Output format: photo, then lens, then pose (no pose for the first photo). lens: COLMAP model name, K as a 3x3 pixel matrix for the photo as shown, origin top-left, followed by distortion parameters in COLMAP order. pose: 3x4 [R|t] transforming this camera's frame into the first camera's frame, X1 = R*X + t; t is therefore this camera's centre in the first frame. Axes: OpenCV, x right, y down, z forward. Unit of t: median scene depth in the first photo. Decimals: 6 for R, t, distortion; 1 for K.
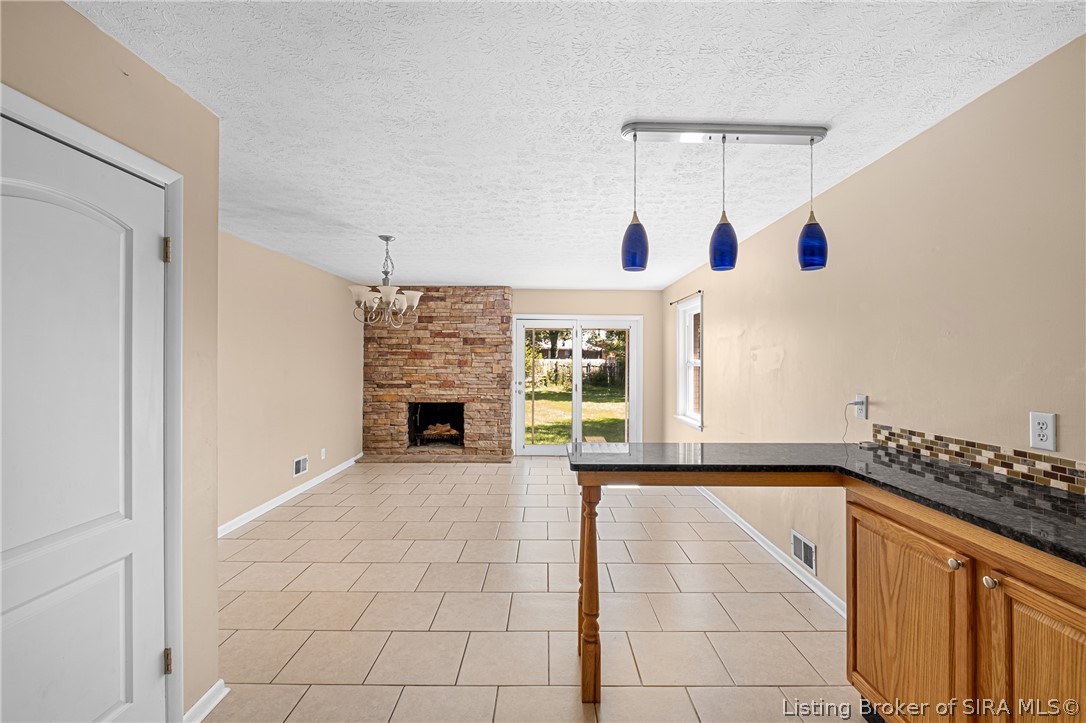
lens RADIAL K [[470.5, 0, 561.9], [0, 470.5, 357.9], [0, 0, 1]] dist [0.003510, -0.003390]
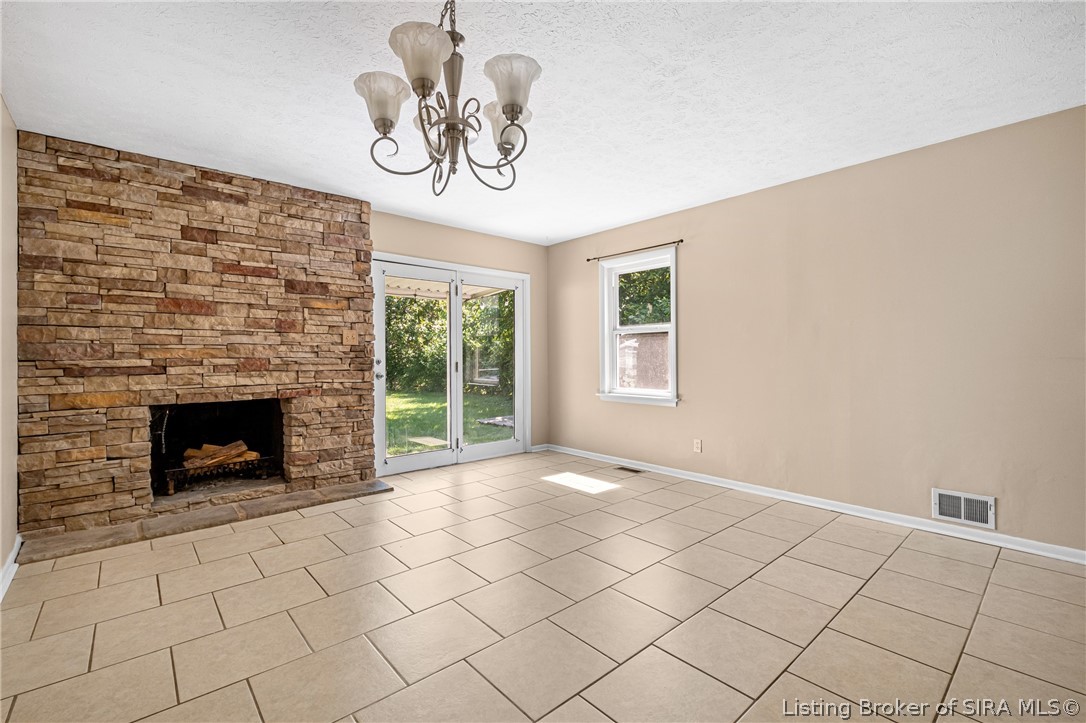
lens RADIAL K [[470.5, 0, 544.0], [0, 470.5, 357.3], [0, 0, 1]] dist [0.003510, -0.003390]
pose [[0.756331, -0.010539, 0.654104, -0.341901], [0.006406, 0.999942, 0.008704, 0.044750], [-0.654157, -0.002393, 0.756355, 0.391501]]
